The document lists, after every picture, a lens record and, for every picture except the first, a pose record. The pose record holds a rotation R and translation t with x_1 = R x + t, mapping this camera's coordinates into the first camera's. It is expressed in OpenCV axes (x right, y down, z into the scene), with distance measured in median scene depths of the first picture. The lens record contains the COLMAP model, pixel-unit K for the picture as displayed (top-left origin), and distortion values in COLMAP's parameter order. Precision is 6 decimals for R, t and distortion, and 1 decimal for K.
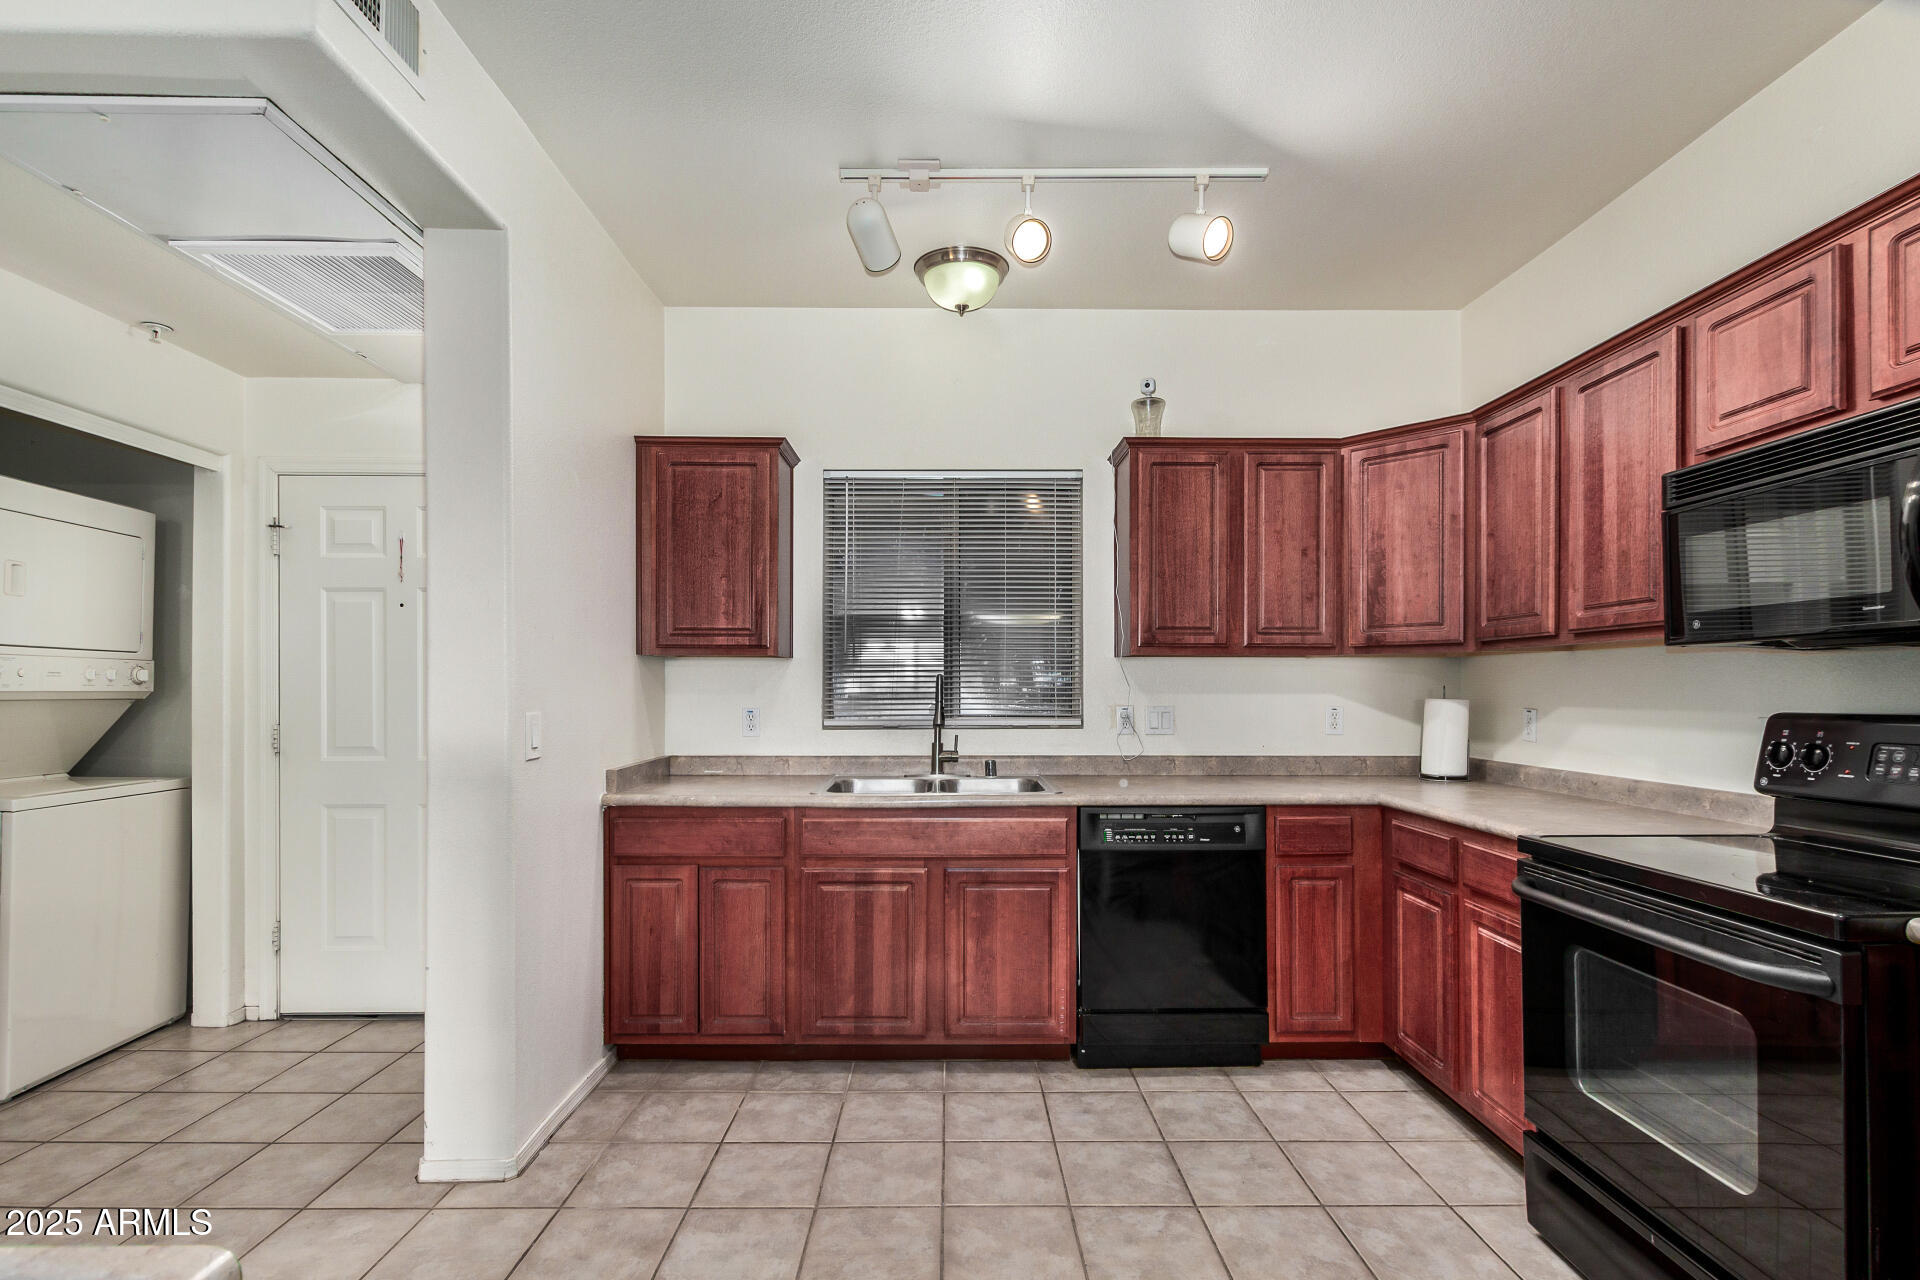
lens RADIAL K [[895.4, 0, 958.8], [0, 895.4, 687.2], [0, 0, 1]] dist [0.004992, 0.000181]
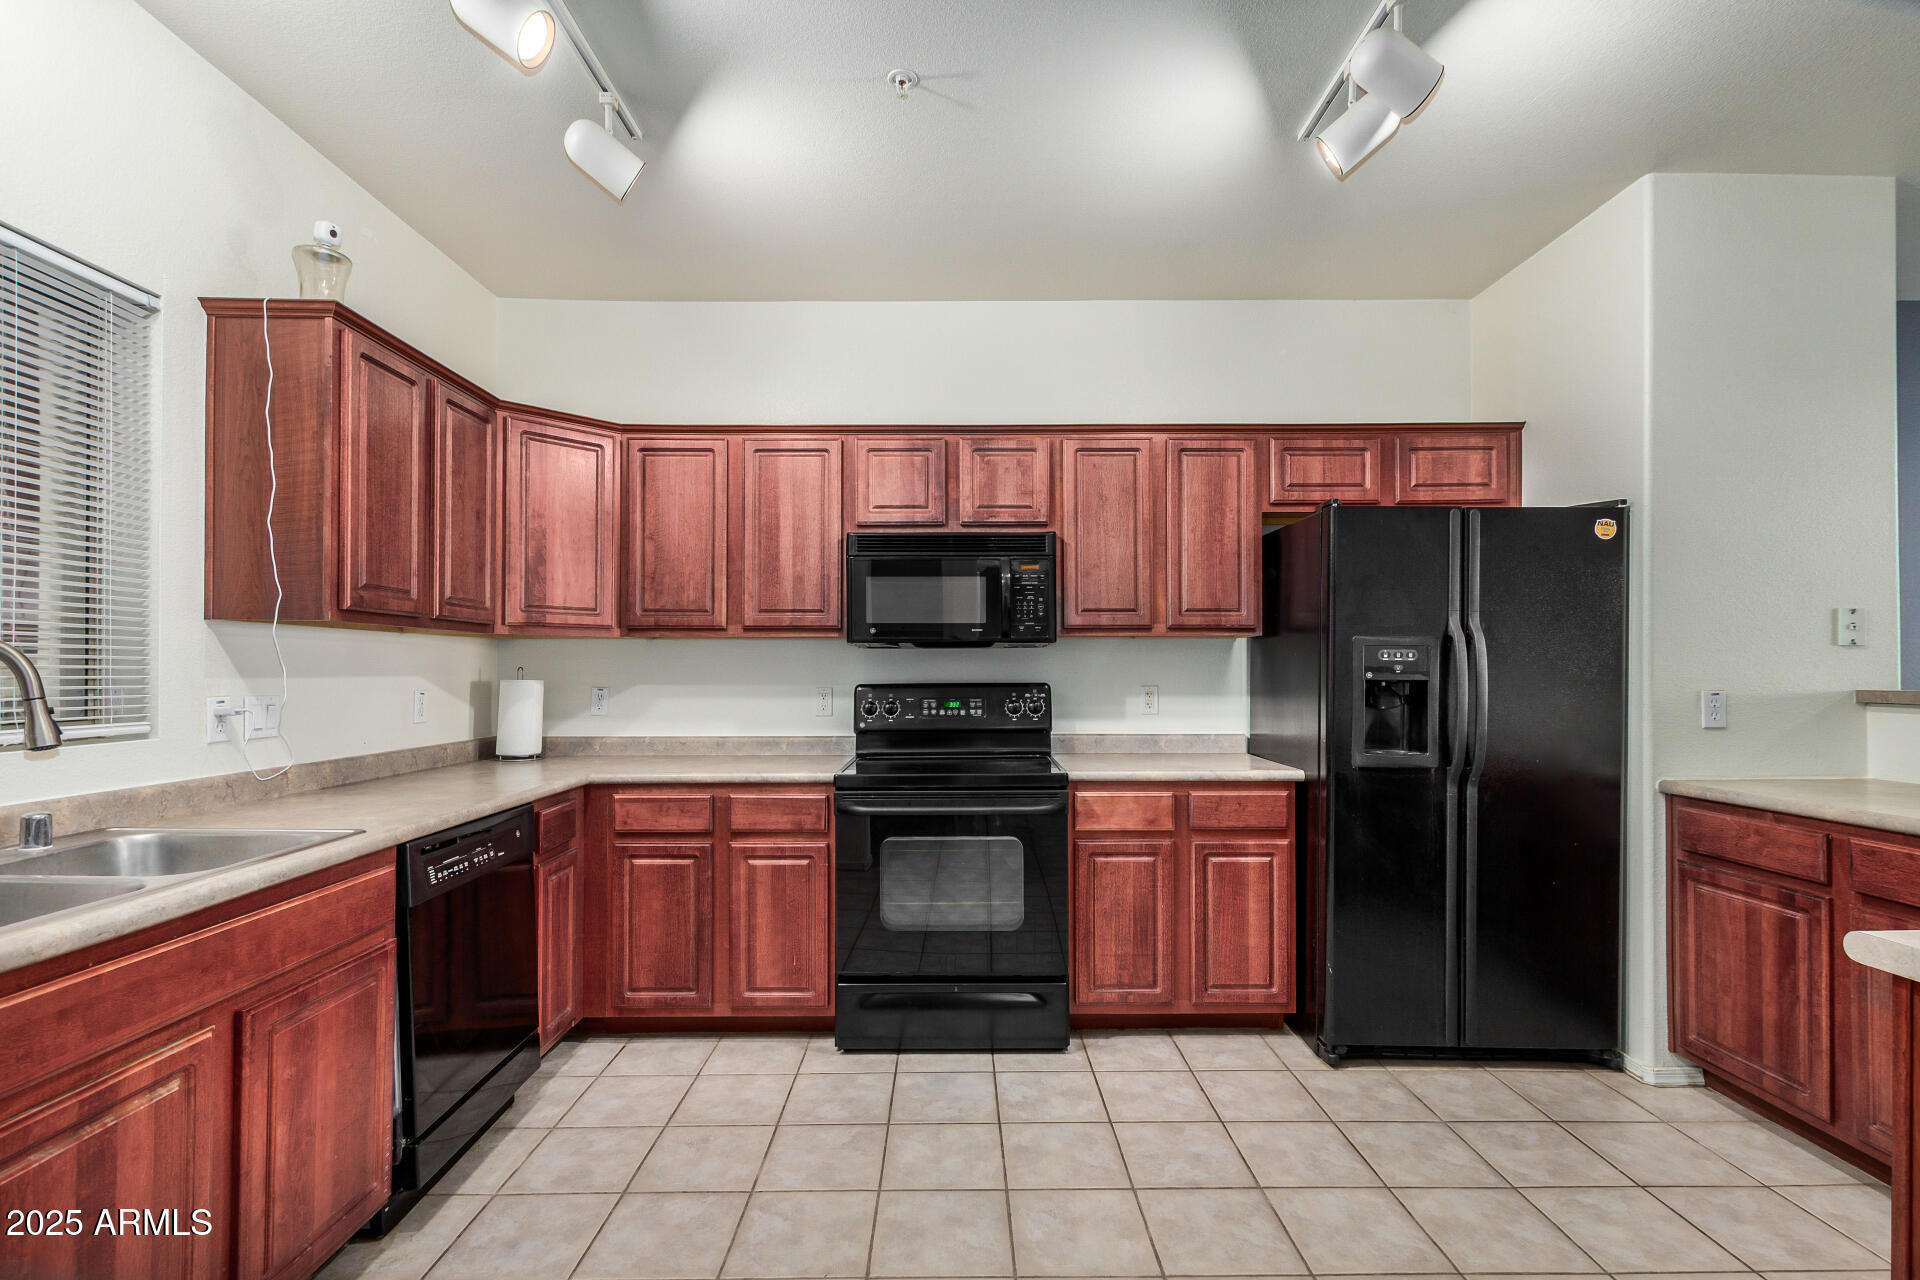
lens RADIAL K [[878.0, 0, 962.6], [0, 878.0, 670.4], [0, 0, 1]] dist [0.014521, -0.000500]
pose [[0.002074, 0.000238, 0.999998, -0.543946], [-0.000861, 1.000000, -0.000237, 0.001959], [-0.999997, -0.000861, 0.002074, 0.585160]]
